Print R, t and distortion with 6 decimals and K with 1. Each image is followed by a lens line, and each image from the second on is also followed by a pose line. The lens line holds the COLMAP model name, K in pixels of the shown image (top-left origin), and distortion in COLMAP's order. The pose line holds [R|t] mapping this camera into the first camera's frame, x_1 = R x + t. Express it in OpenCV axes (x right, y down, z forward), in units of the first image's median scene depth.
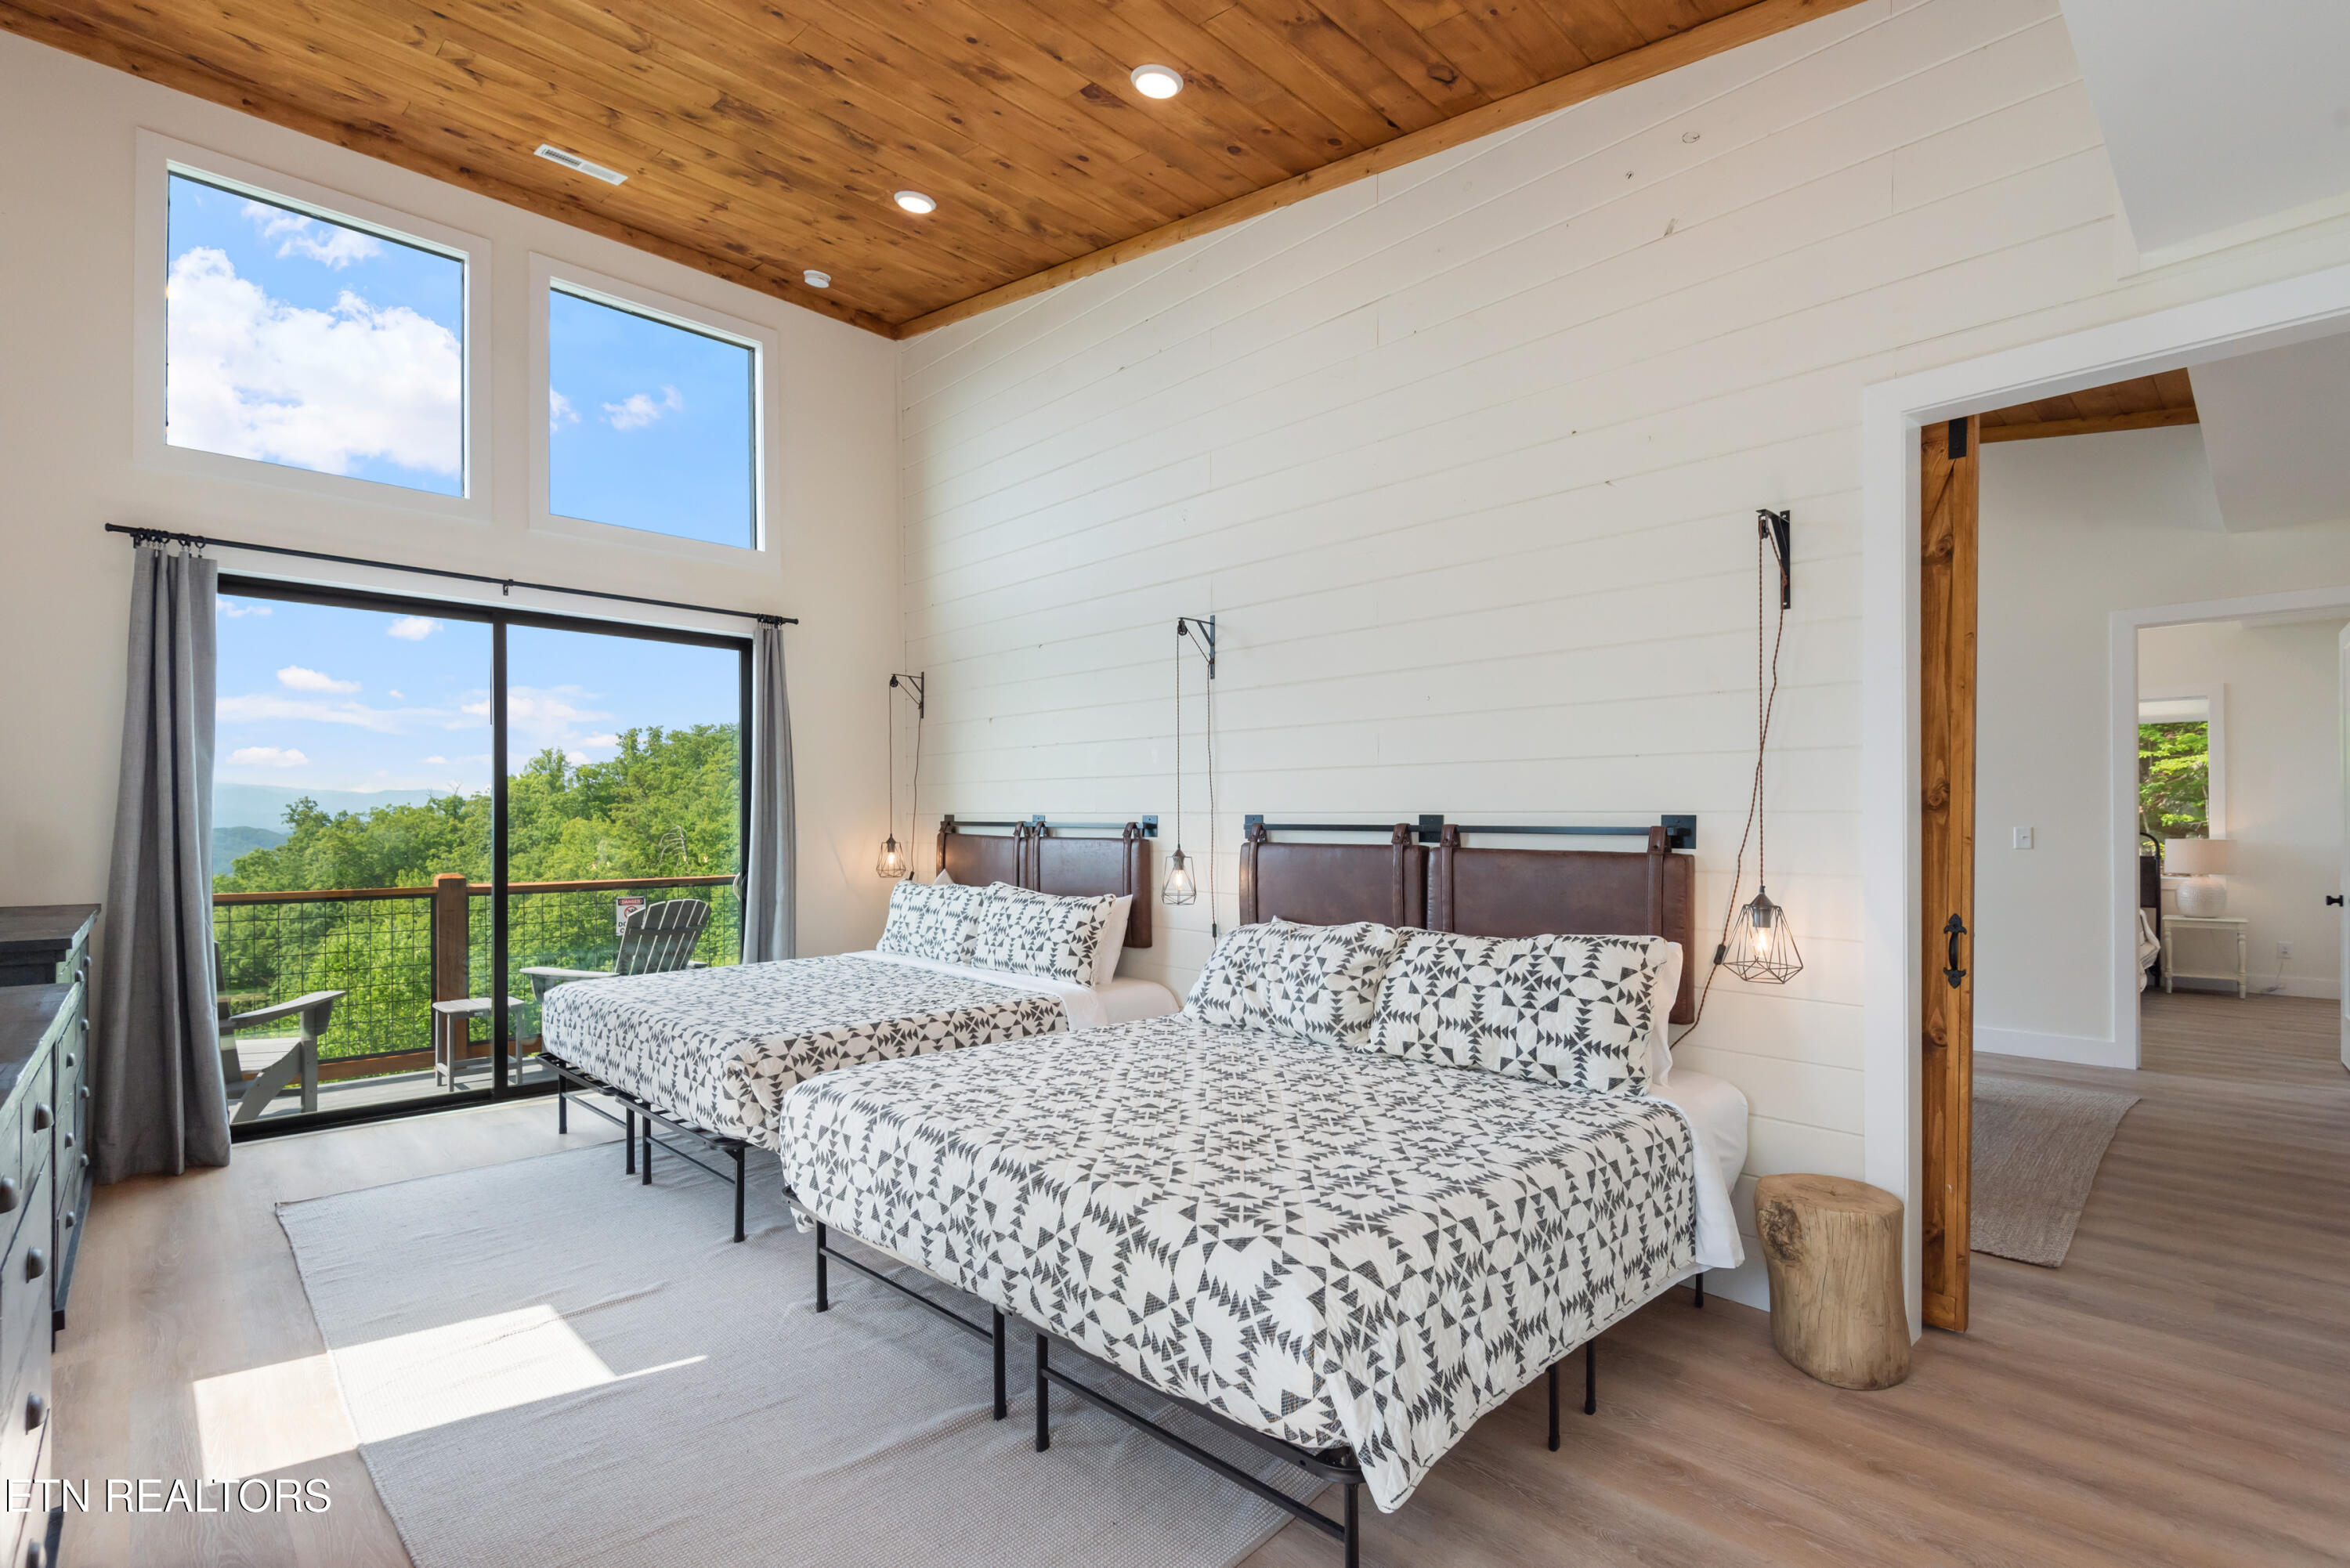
lens RADIAL K [[1070.8, 0, 1144.3], [0, 1070.8, 823.9], [0, 0, 1]] dist [0.005780, -0.003937]
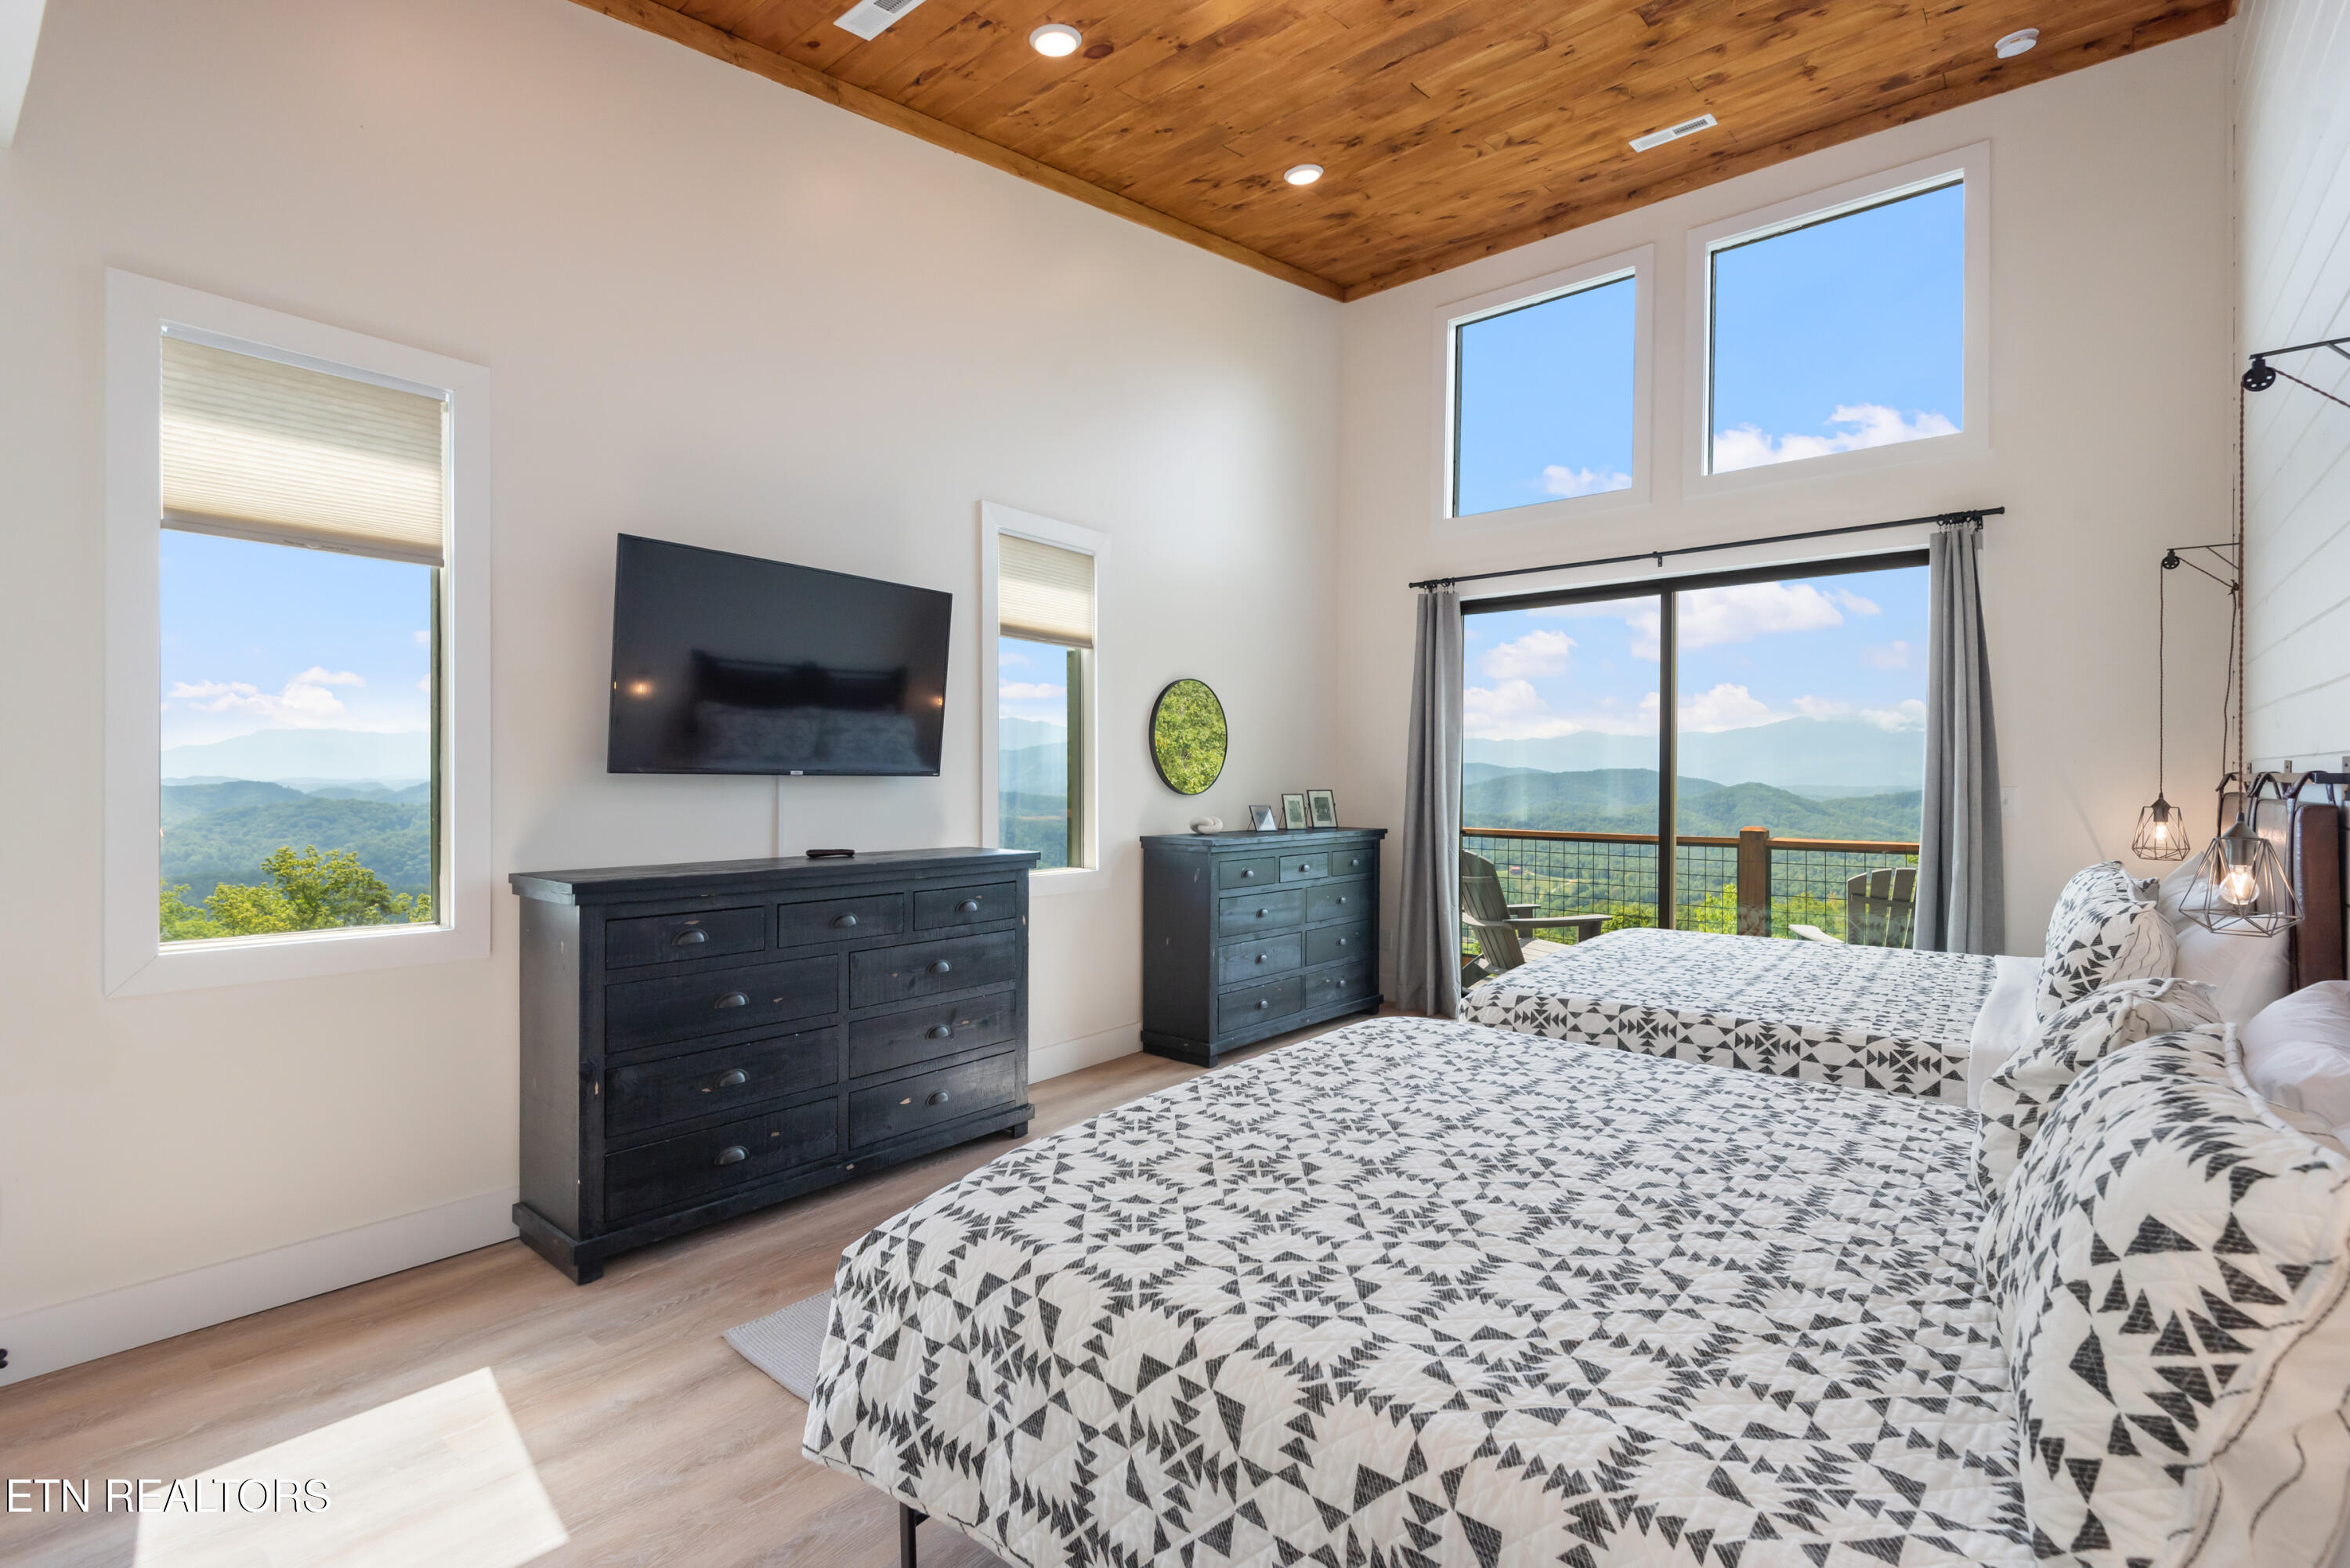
lens RADIAL K [[1070.8, 0, 1192.8], [0, 1070.8, 779.9], [0, 0, 1]] dist [0.005780, -0.003937]
pose [[0.138791, -0.002964, -0.990317, 0.468881], [-0.002650, 0.999991, -0.003365, 0.006891], [0.990318, 0.003092, 0.138782, 0.451054]]
